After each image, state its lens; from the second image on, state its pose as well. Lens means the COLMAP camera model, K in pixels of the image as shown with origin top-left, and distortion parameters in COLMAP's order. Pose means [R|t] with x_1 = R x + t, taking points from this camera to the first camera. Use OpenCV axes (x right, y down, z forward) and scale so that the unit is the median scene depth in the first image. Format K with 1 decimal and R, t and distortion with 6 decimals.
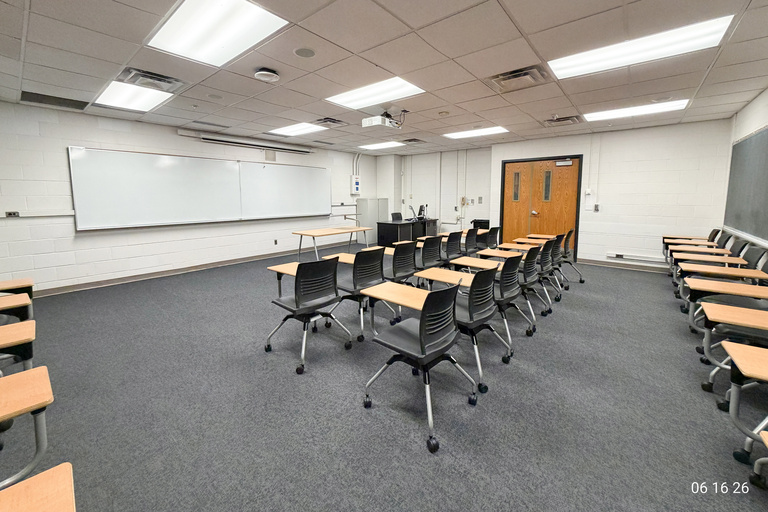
lens RADIAL K [[306.7, 0, 386.6], [0, 306.7, 225.2], [0, 0, 1]] dist [0.000084, -0.000372]
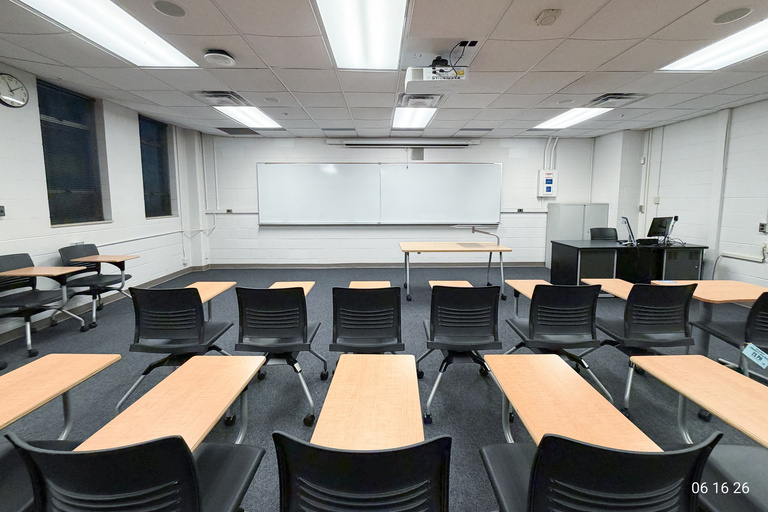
lens RADIAL K [[323.7, 0, 385.2], [0, 323.7, 225.0], [0, 0, 1]] dist [0.027454, -0.000380]
pose [[0.643473, 0.060320, -0.763089, 0.228420], [-0.075925, 0.997004, 0.014786, -0.022832], [0.761694, 0.048423, 0.646125, 0.261904]]
